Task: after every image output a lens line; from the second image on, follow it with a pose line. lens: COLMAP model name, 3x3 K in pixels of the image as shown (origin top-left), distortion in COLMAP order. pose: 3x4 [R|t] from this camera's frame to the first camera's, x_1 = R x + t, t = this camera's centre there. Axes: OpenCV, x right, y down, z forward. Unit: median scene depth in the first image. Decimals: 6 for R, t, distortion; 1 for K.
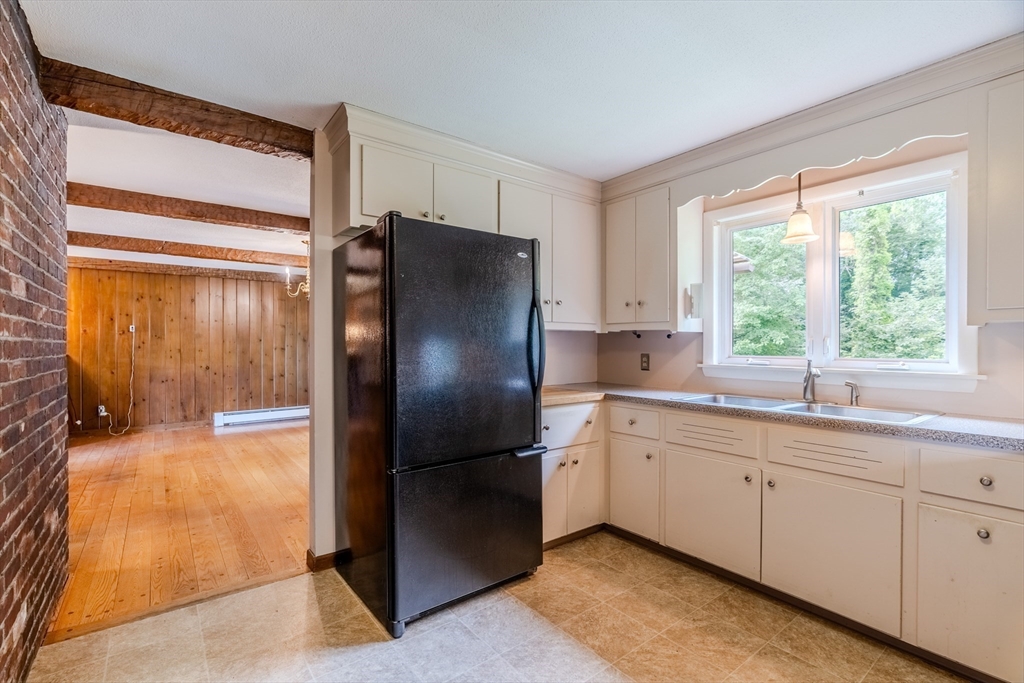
lens RADIAL K [[467.5, 0, 493.4], [0, 467.5, 347.1], [0, 0, 1]] dist [0.001768, -0.000377]
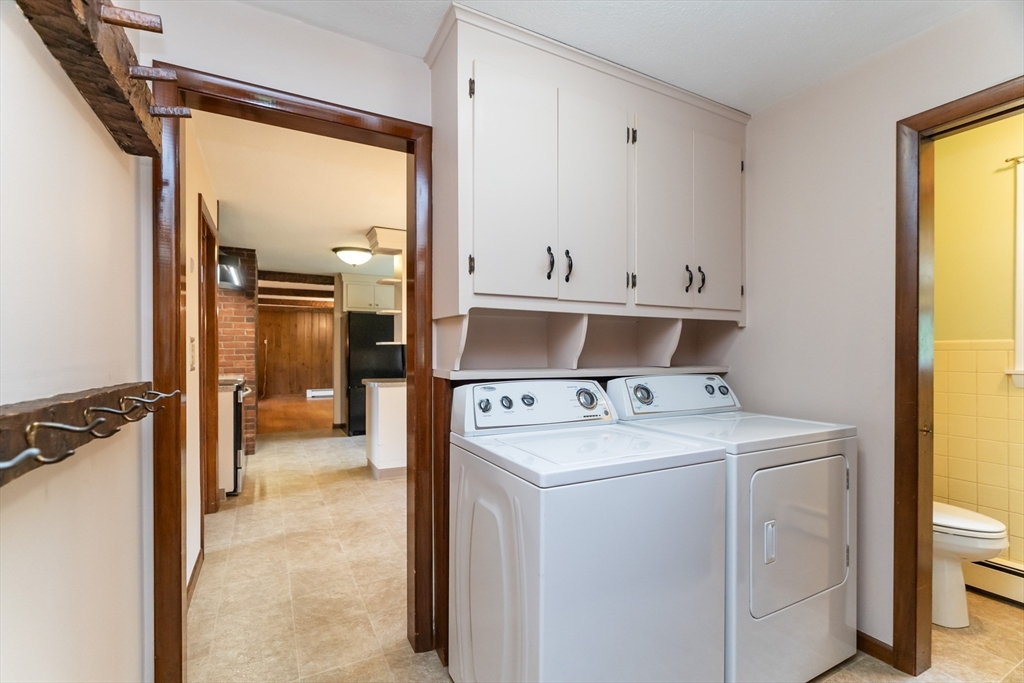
lens RADIAL K [[472.3, 0, 507.3], [0, 472.3, 350.9], [0, 0, 1]] dist [0.000177, 0.000232]
pose [[0.988859, -0.000107, -0.148852, 0.664698], [-0.000319, 0.999996, -0.002838, 0.000817], [0.148852, 0.002854, 0.988855, -1.037380]]
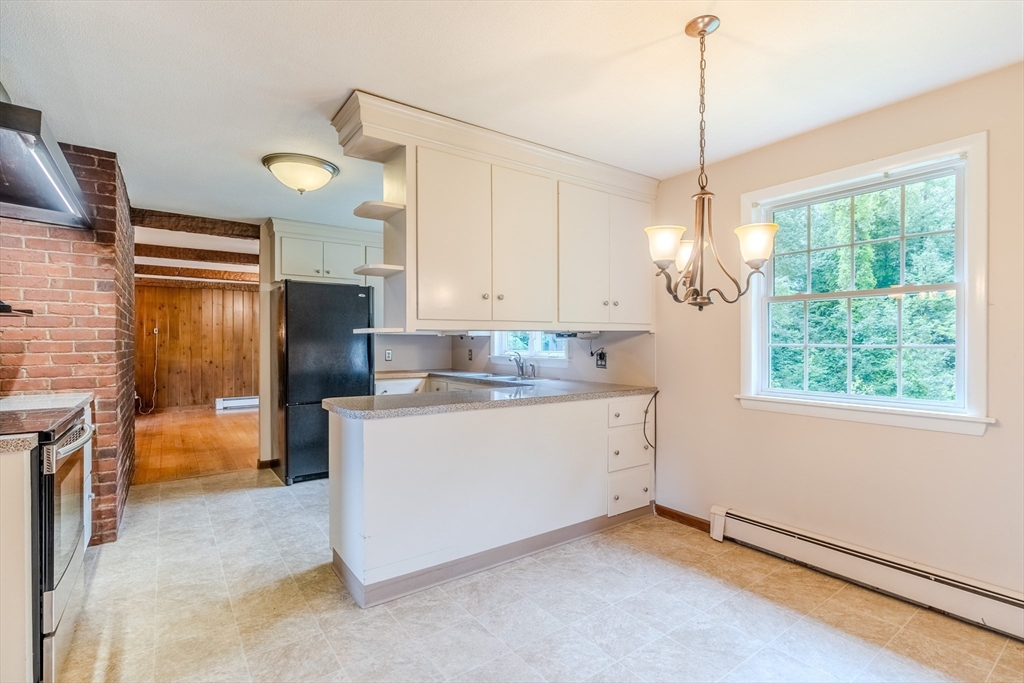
lens RADIAL K [[536.6, 0, 507.7], [0, 536.6, 338.8], [0, 0, 1]] dist [-0.059153, 0.001089]
pose [[0.998872, -0.004081, -0.047309, 0.388930], [0.003679, 0.999956, -0.008579, -0.004096], [0.047342, 0.008395, 0.998843, -0.577259]]
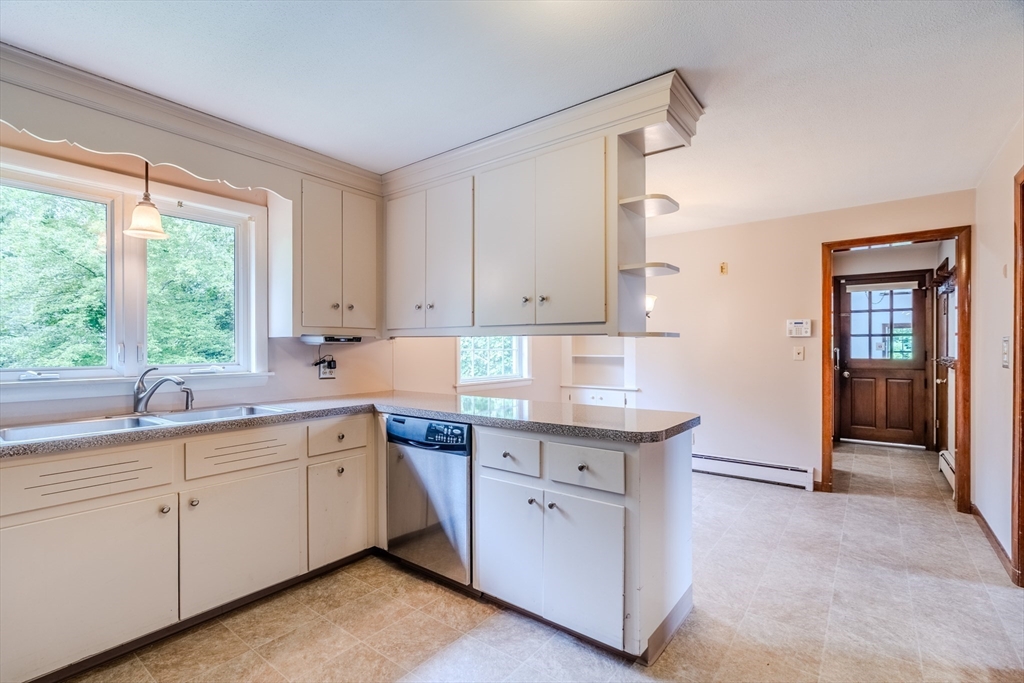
lens RADIAL K [[489.6, 0, 508.5], [0, 489.6, 347.2], [0, 0, 1]] dist [-0.003322, -0.000406]
pose [[-0.303559, 0.002655, 0.952809, -0.261100], [0.009144, 0.999958, 0.000127, -0.003912], [-0.952769, 0.008751, -0.303571, 0.360482]]
